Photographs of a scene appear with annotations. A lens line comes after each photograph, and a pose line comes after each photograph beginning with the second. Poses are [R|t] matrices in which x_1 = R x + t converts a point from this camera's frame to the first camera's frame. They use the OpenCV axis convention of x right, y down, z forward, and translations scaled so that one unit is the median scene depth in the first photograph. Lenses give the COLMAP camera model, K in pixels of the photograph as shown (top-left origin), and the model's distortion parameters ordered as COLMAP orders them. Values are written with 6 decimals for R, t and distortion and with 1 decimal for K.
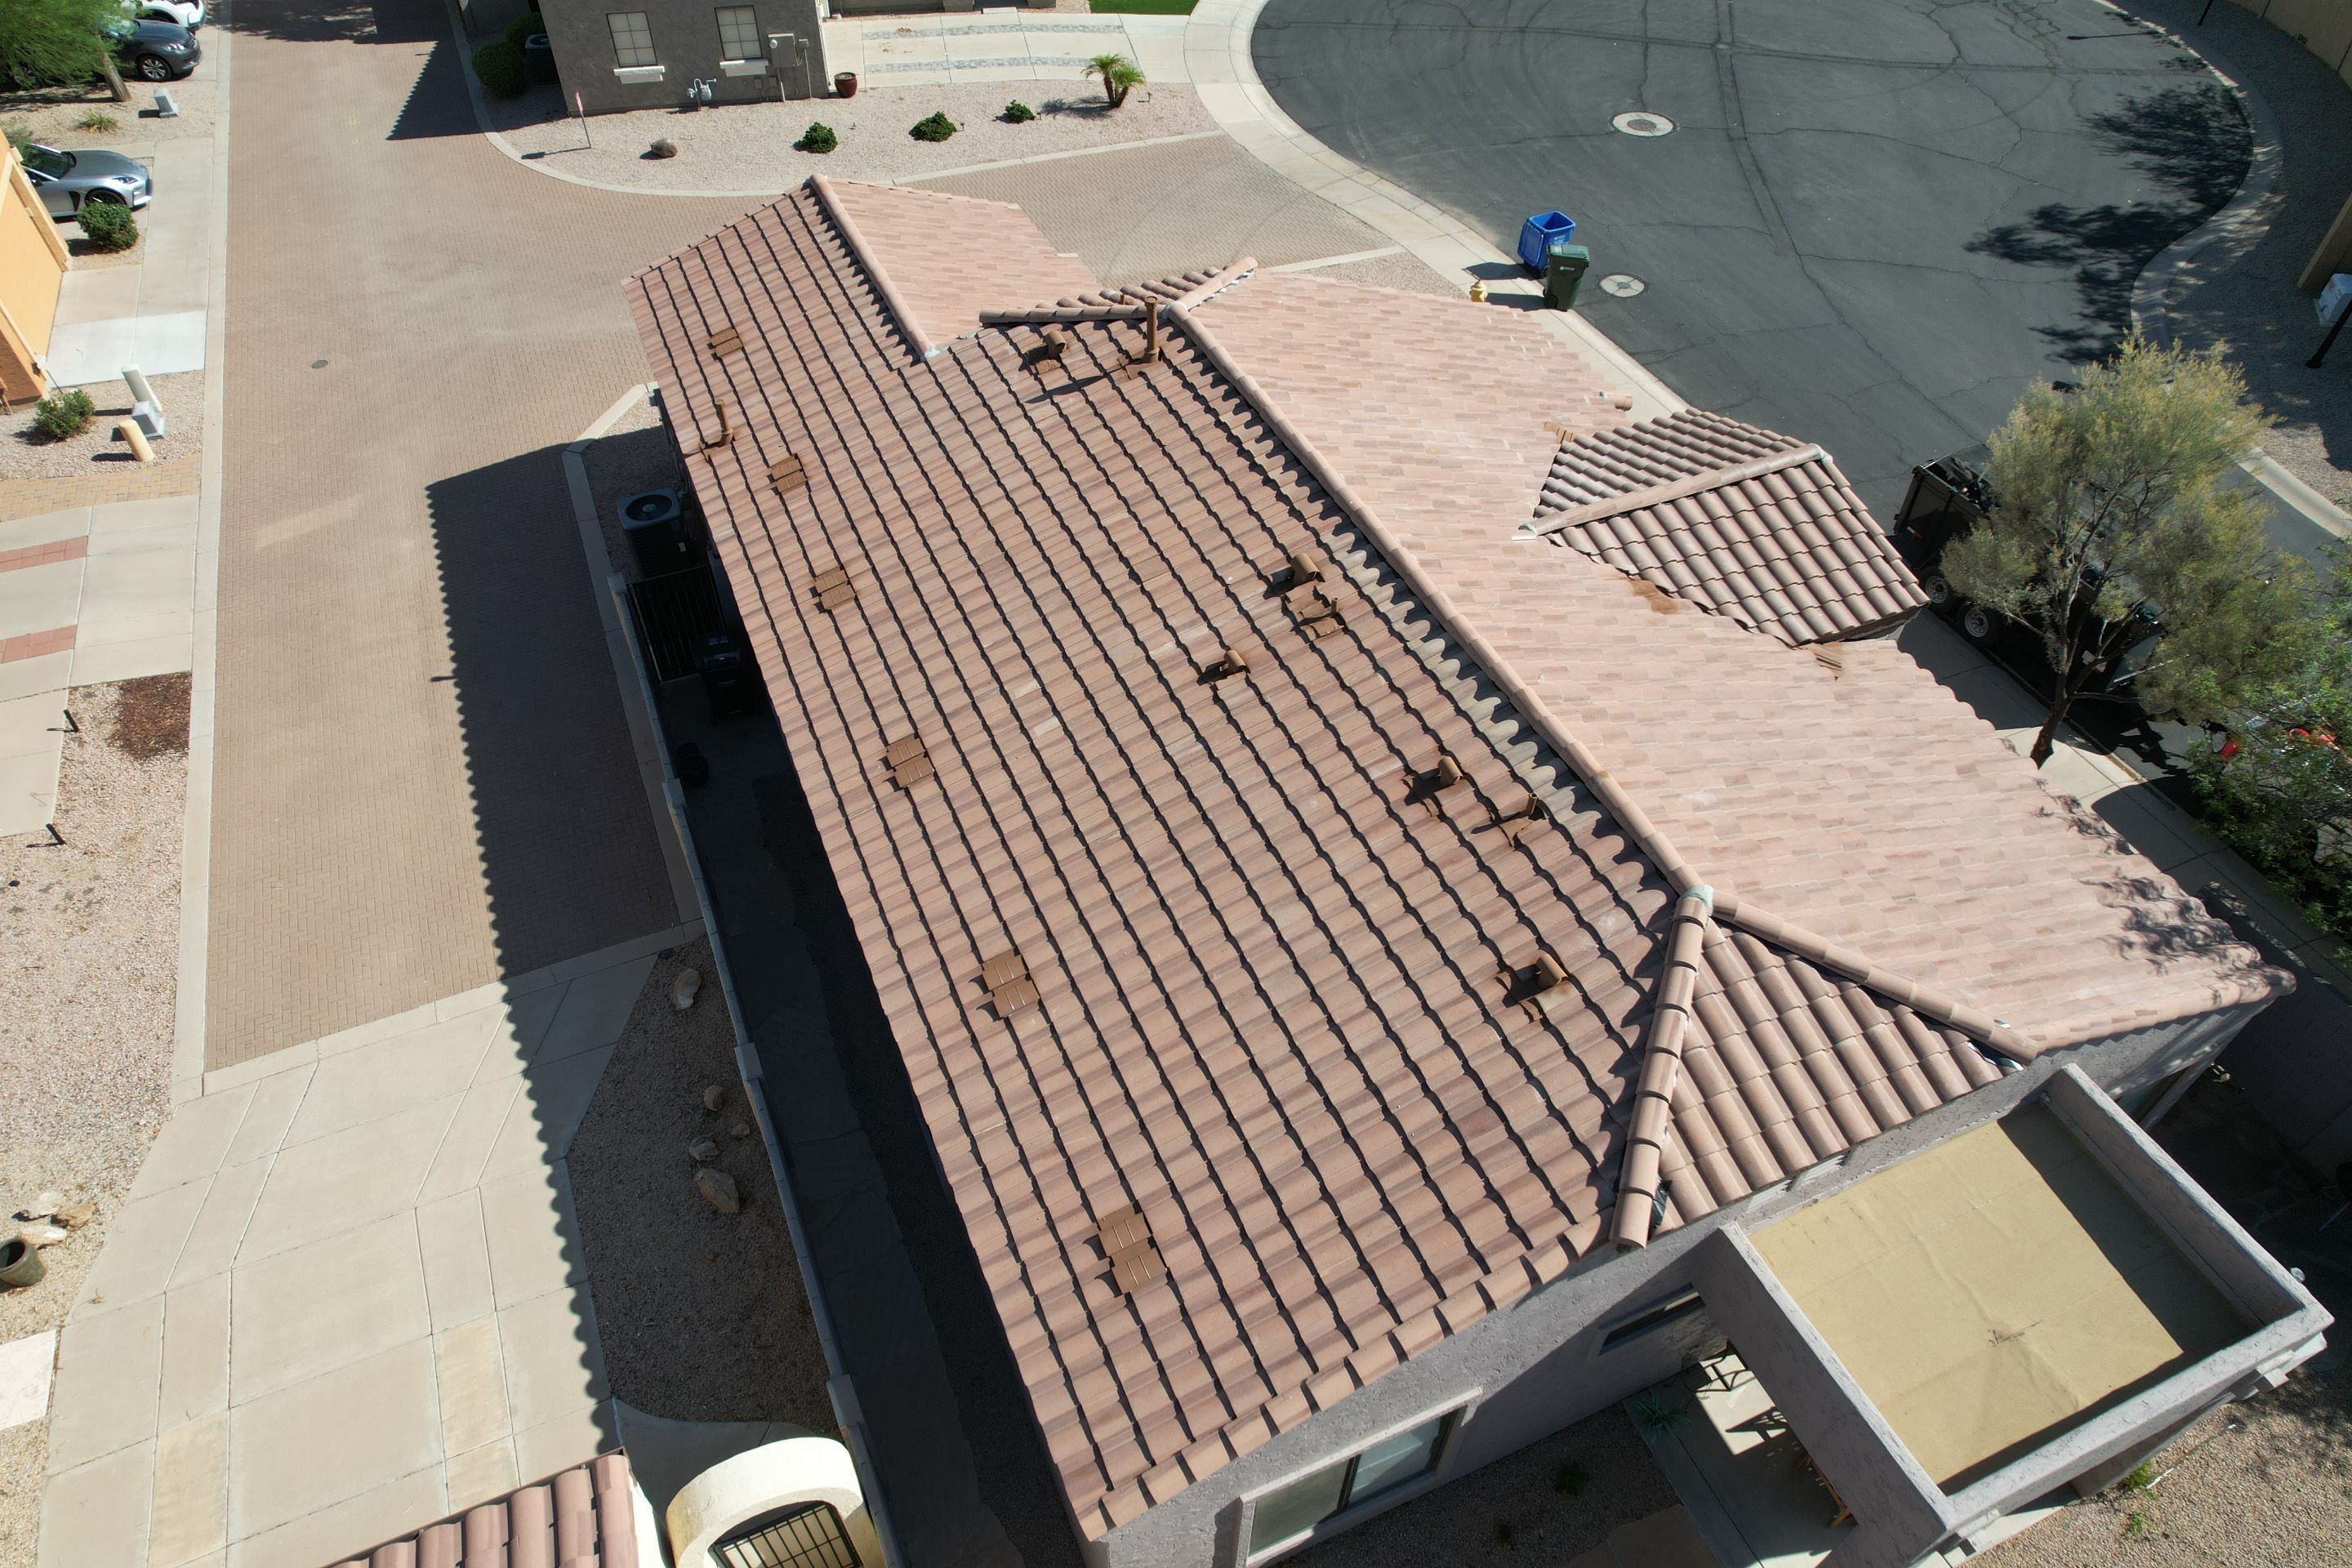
lens RADIAL K [[1509.5, 0, 1166.7], [0, 1509.5, 795.0], [0, 0, 1]] dist [-0.087461, 0.085719]
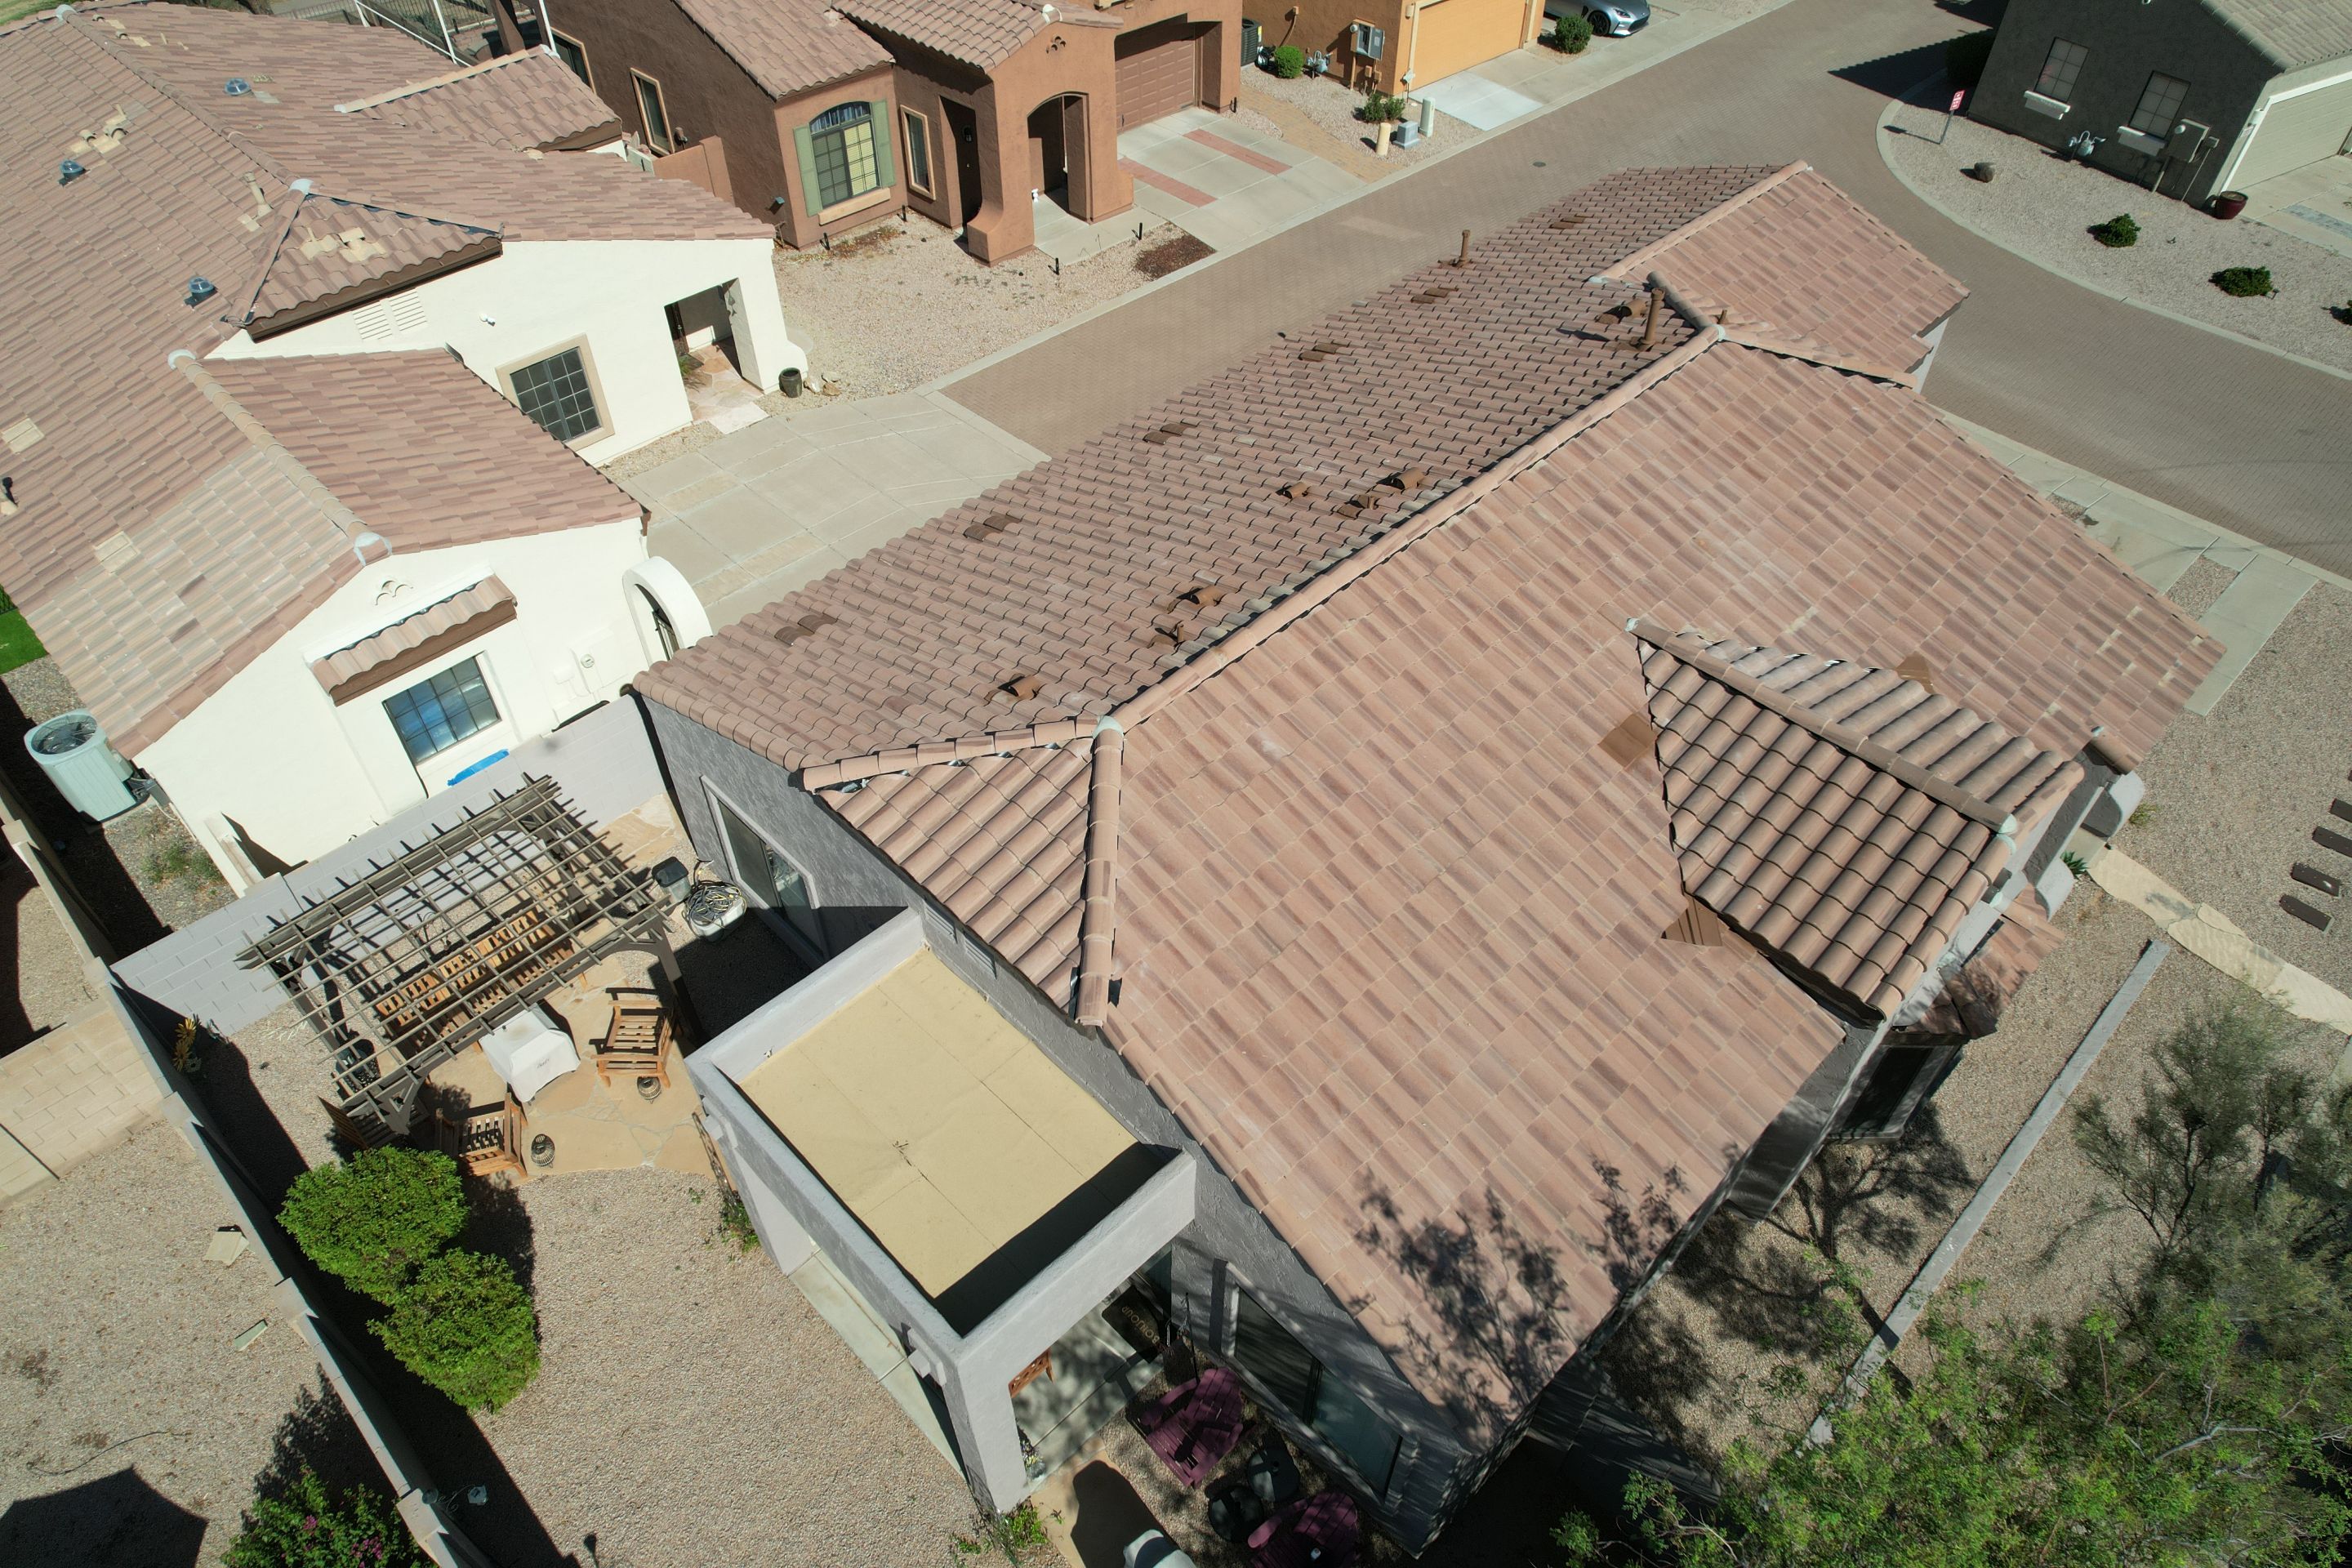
lens RADIAL K [[1509.5, 0, 1166.7], [0, 1509.5, 795.0], [0, 0, 1]] dist [-0.087461, 0.085719]
pose [[0.356602, 0.664311, -0.656906, 0.443129], [-0.668975, 0.672386, 0.316811, -0.109776], [0.652155, 0.326478, 0.684182, 0.103023]]
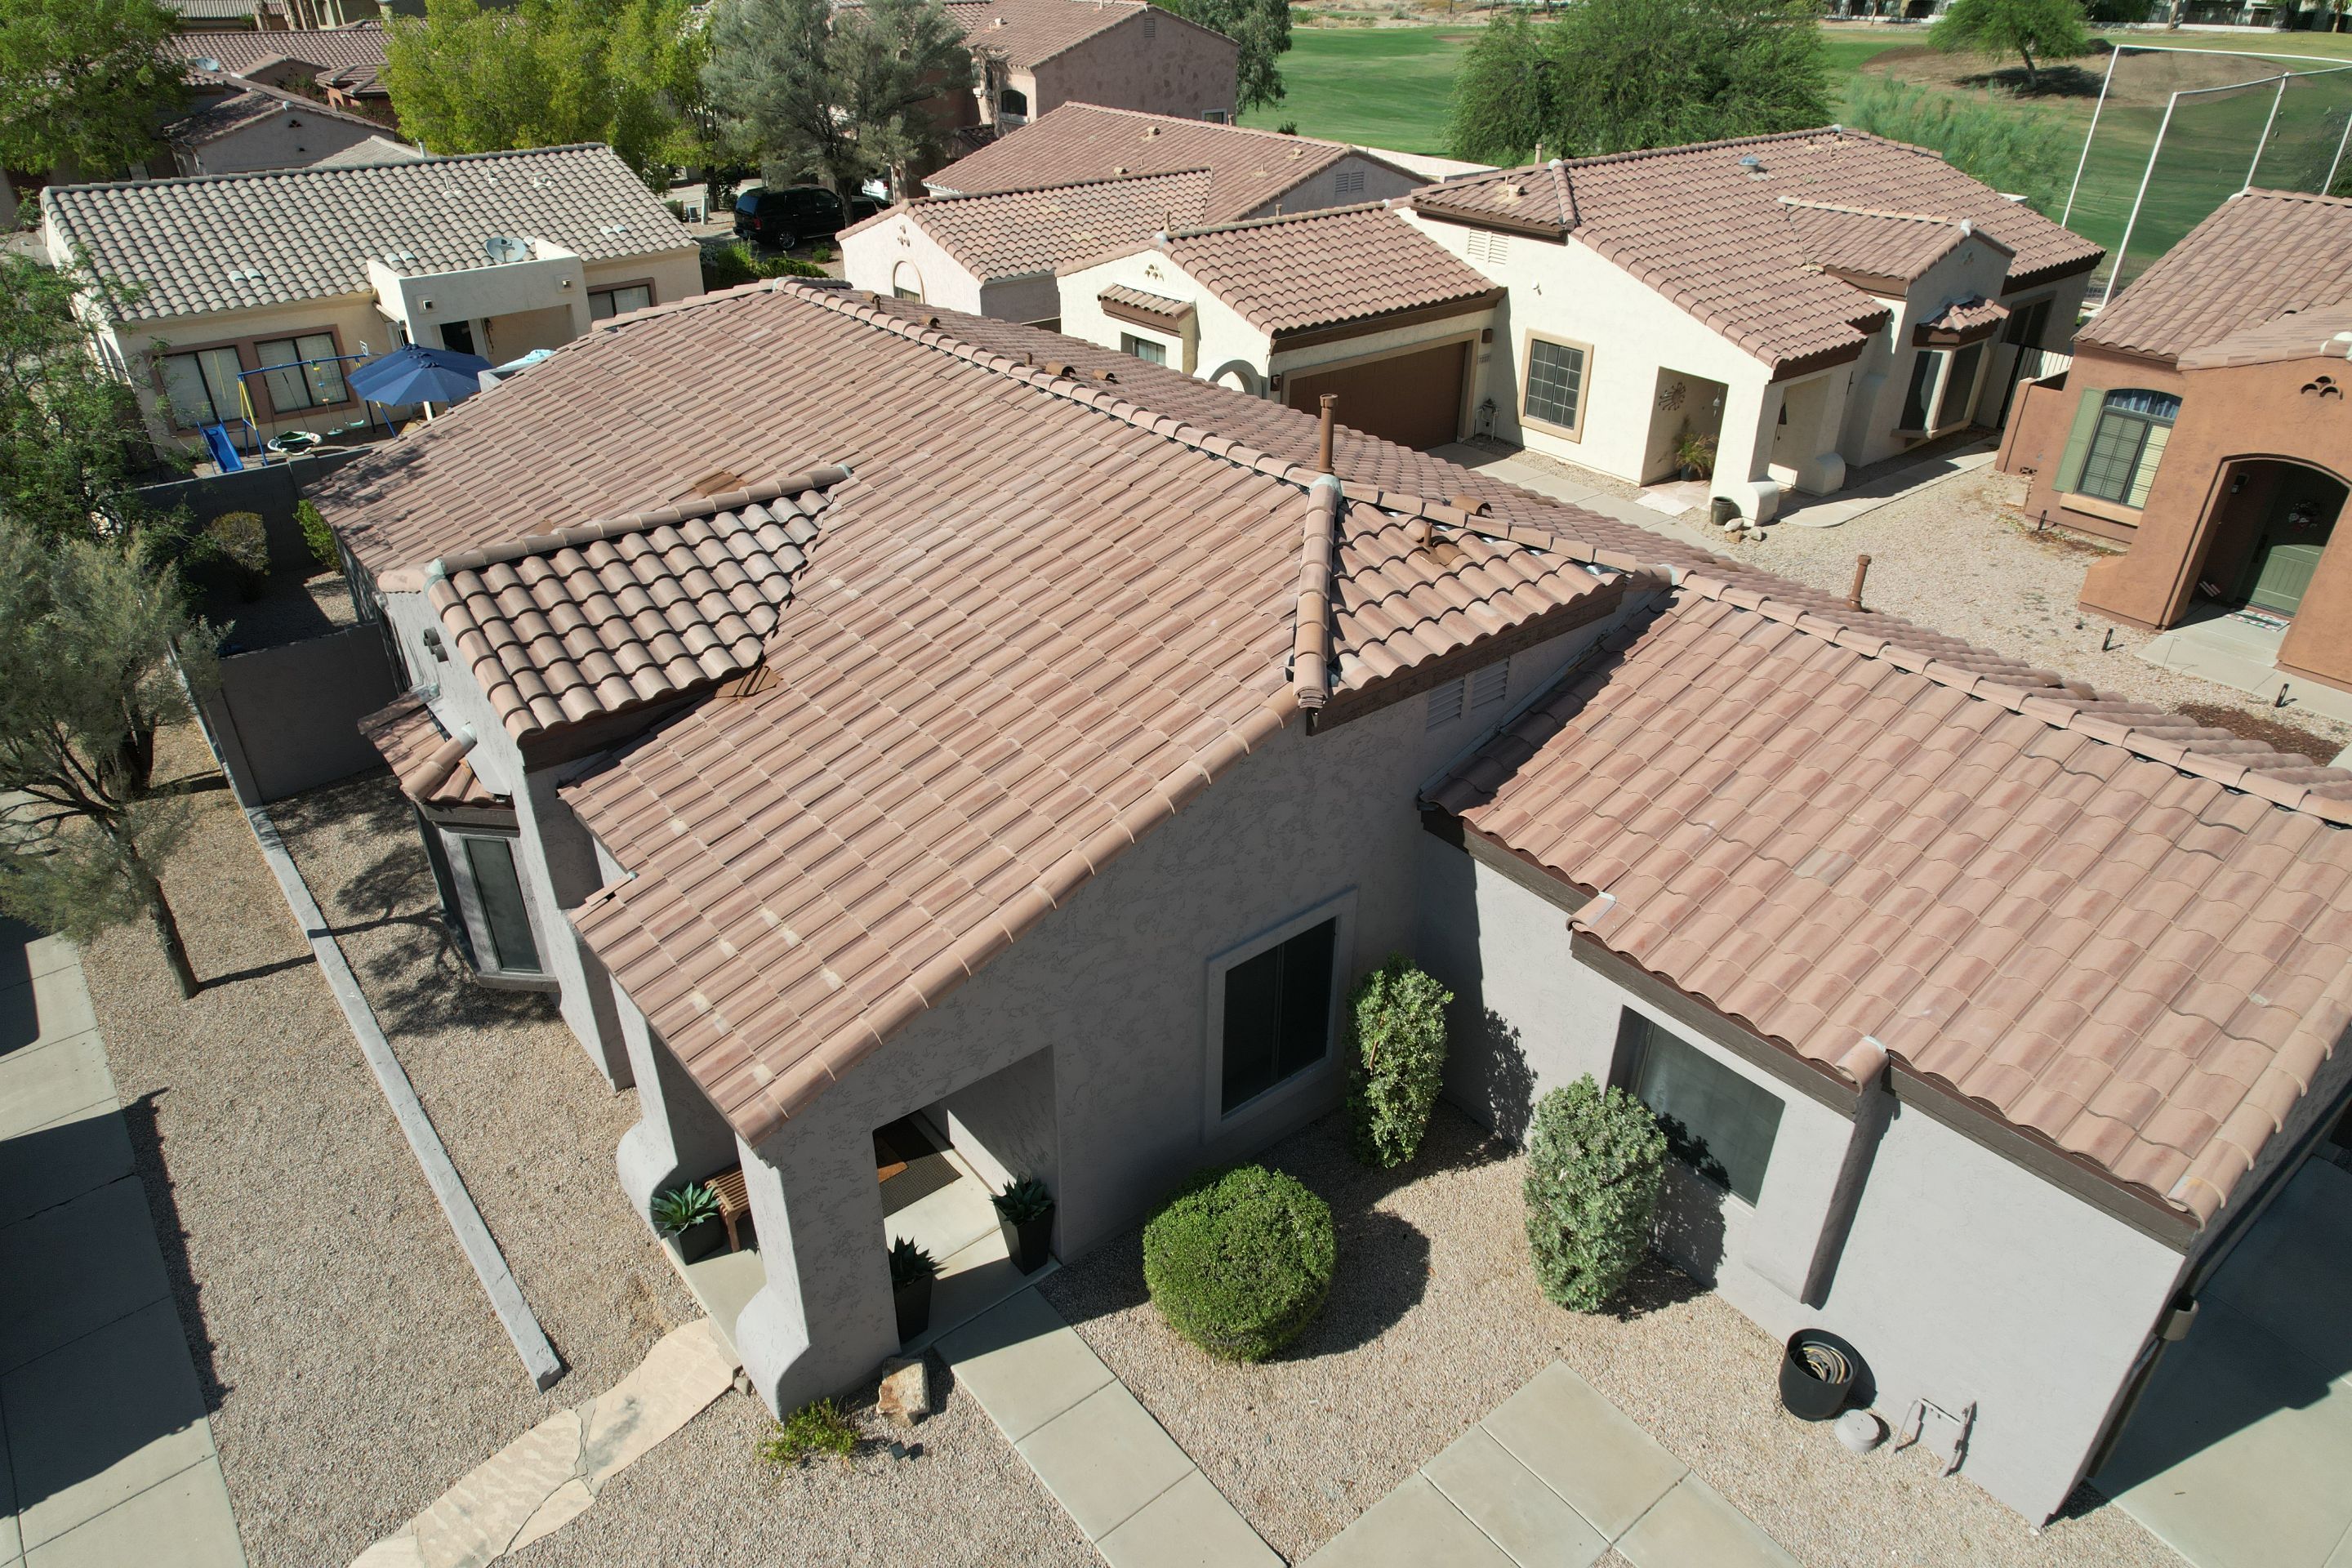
lens RADIAL K [[1509.5, 0, 1166.7], [0, 1509.5, 795.0], [0, 0, 1]] dist [-0.087461, 0.085719]
pose [[-0.964676, 0.129650, -0.229327, 0.153187], [-0.193617, 0.241374, 0.950921, -0.560462], [0.178641, 0.961732, -0.207745, 0.757352]]
